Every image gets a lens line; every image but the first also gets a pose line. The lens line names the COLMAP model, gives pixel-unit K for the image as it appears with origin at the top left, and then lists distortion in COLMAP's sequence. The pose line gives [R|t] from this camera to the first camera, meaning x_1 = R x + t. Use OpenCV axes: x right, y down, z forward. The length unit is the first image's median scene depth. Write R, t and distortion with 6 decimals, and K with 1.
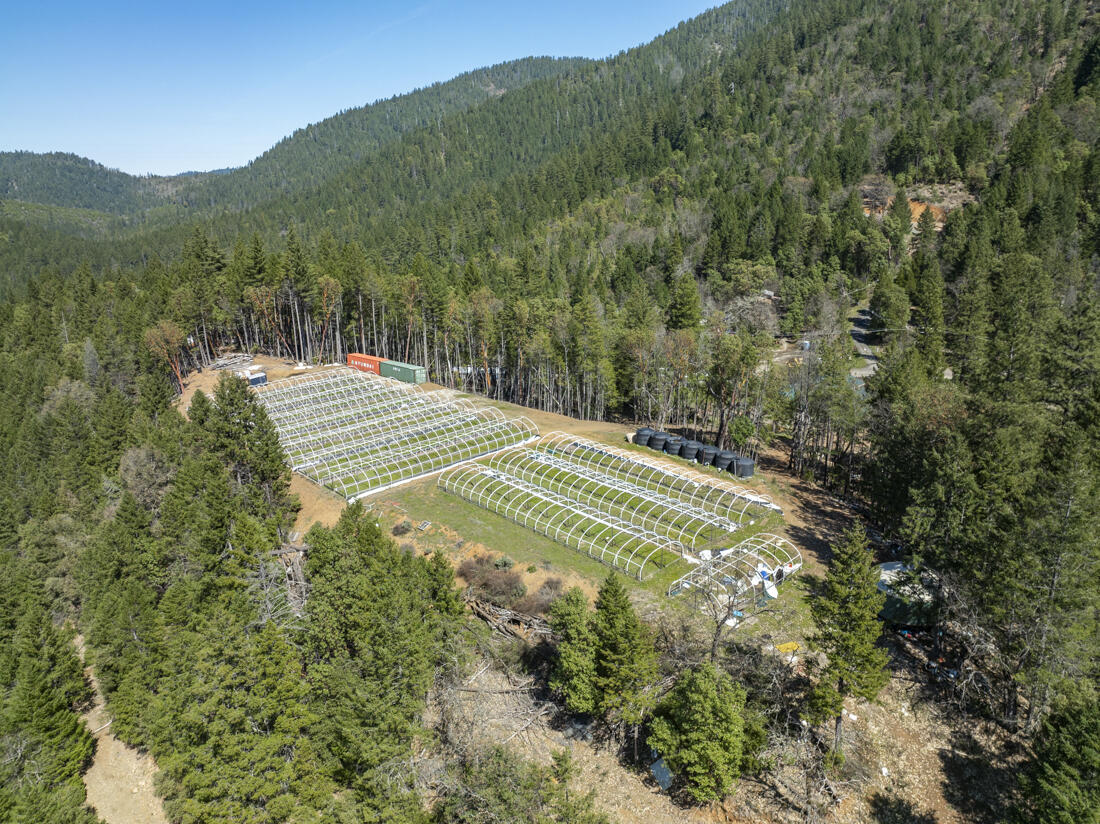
lens RADIAL K [[770.3, 0, 550.3], [0, 770.3, 410.1], [0, 0, 1]] dist [-0.049308, 0.022685]
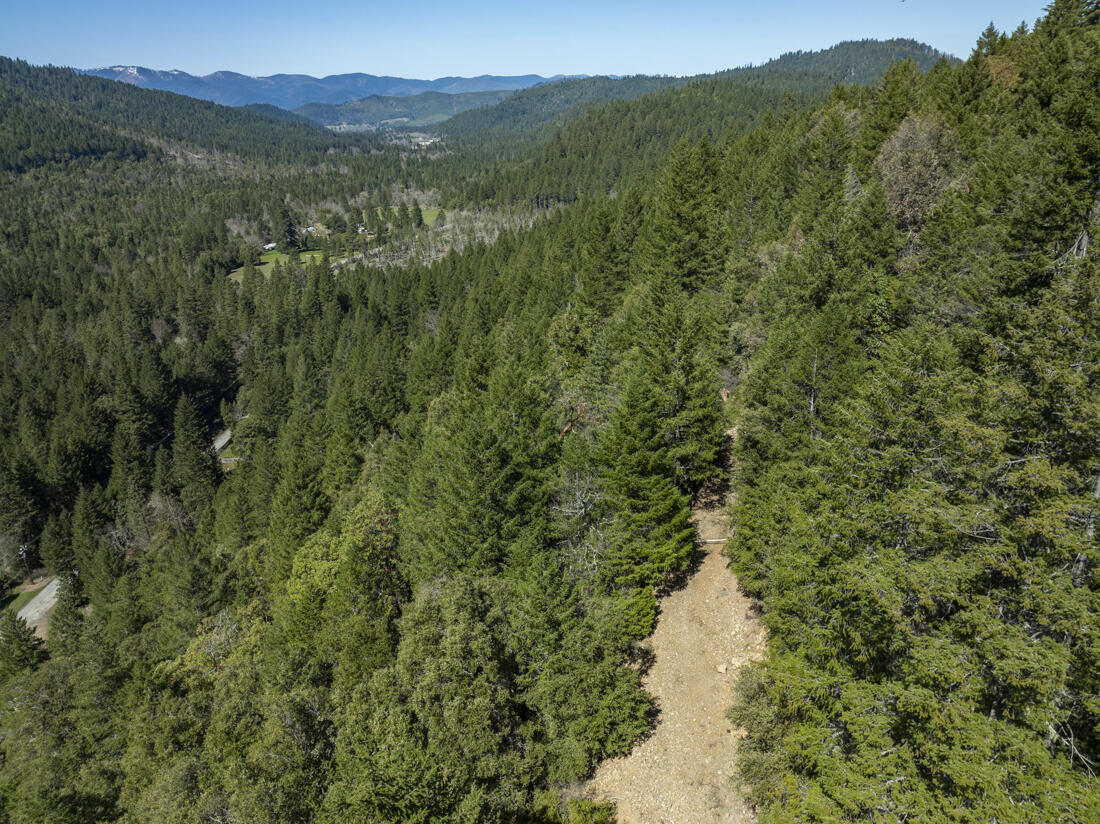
lens RADIAL K [[770.3, 0, 550.5], [0, 770.3, 414.4], [0, 0, 1]] dist [-0.049308, 0.022685]
pose [[0.584395, 0.314836, -0.747904, -0.121961], [-0.219474, 0.948640, 0.227845, 0.106376], [0.781226, 0.030993, 0.623479, 0.252334]]
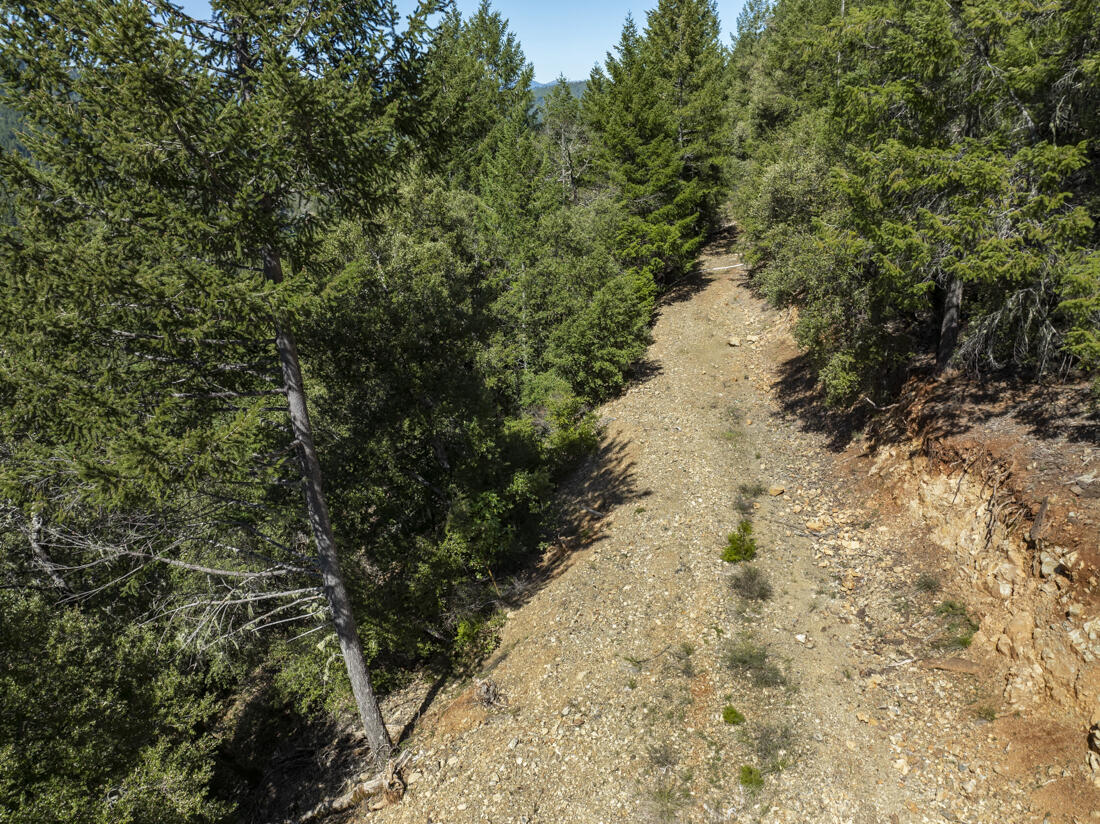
lens RADIAL K [[770.3, 0, 552.6], [0, 770.3, 409.0], [0, 0, 1]] dist [-0.049308, 0.022685]
pose [[0.588624, 0.305453, -0.748479, -0.118095], [-0.229421, 0.950920, 0.207647, 0.211600], [0.775170, 0.049491, 0.629811, 0.284926]]
